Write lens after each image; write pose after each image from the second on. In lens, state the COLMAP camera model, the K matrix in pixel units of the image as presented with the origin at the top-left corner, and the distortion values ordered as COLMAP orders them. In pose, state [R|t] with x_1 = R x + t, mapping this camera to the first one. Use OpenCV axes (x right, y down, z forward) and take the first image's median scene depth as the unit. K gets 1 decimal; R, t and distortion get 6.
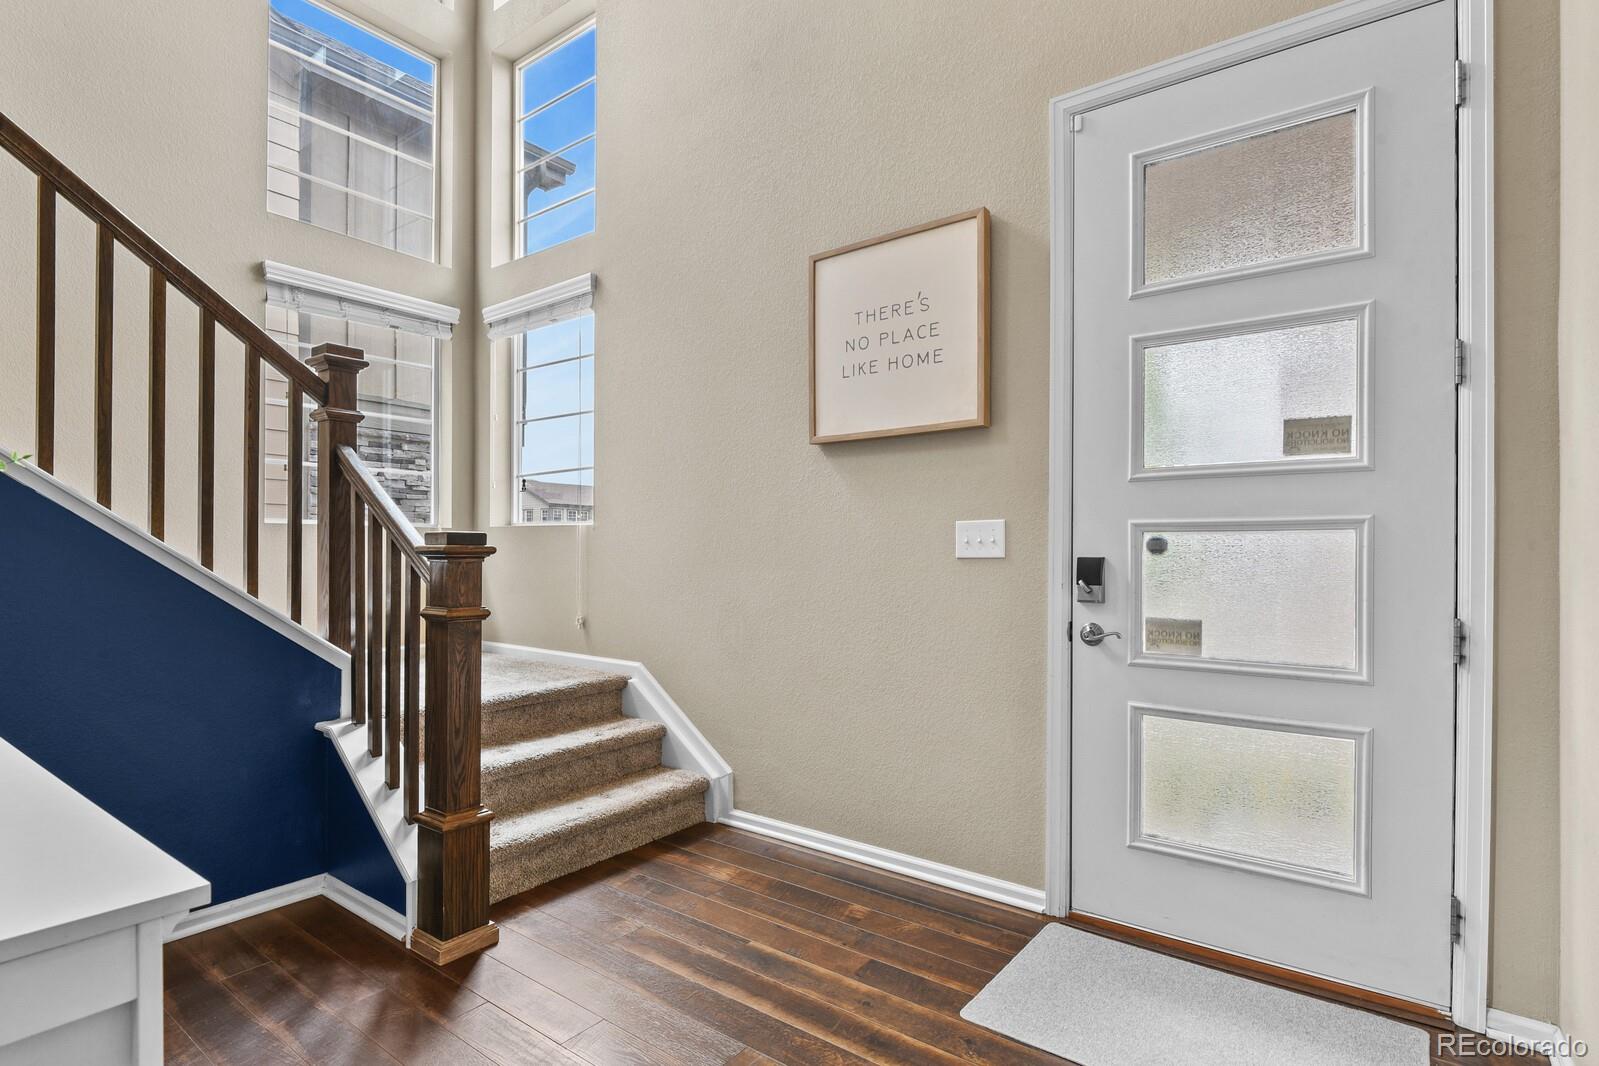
lens RADIAL K [[775.0, 0, 814.3], [0, 775.0, 548.3], [0, 0, 1]] dist [-0.009721, -0.004628]
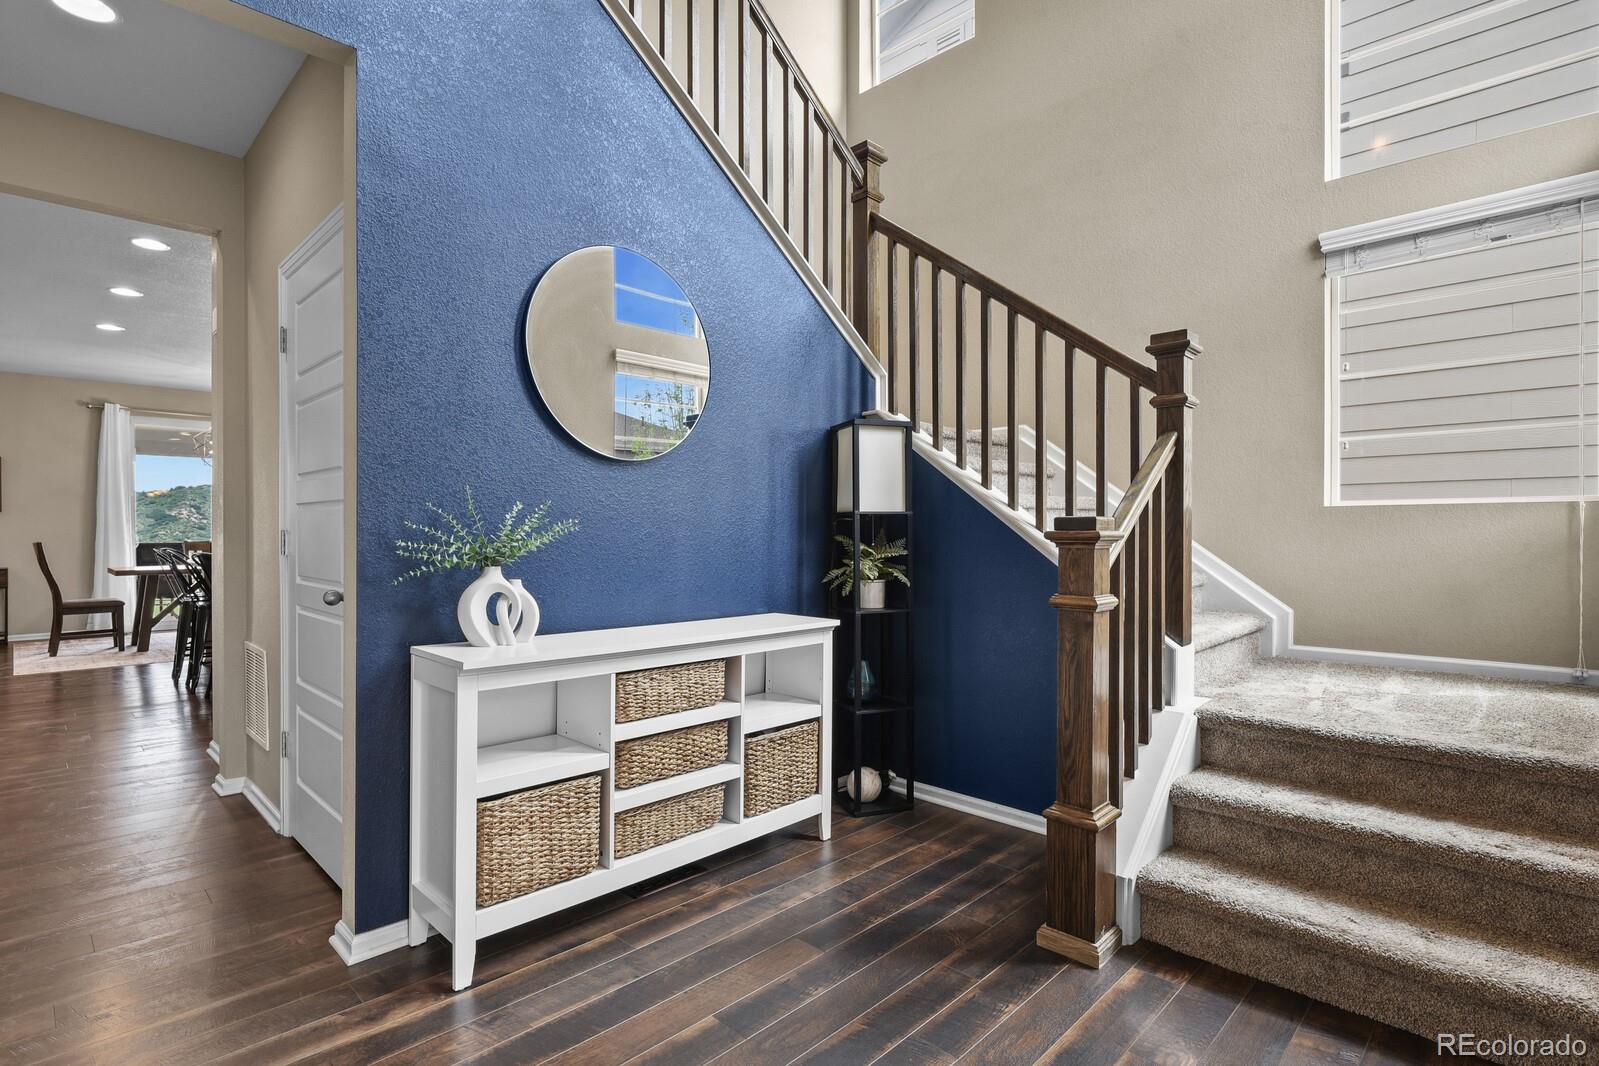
lens RADIAL K [[775.0, 0, 806.5], [0, 775.0, 533.8], [0, 0, 1]] dist [-0.009721, -0.004628]
pose [[-0.138922, -0.003134, -0.990298, 0.468733], [0.005026, 0.999980, -0.003870, 0.002309], [0.990291, -0.005515, -0.138903, 0.698654]]
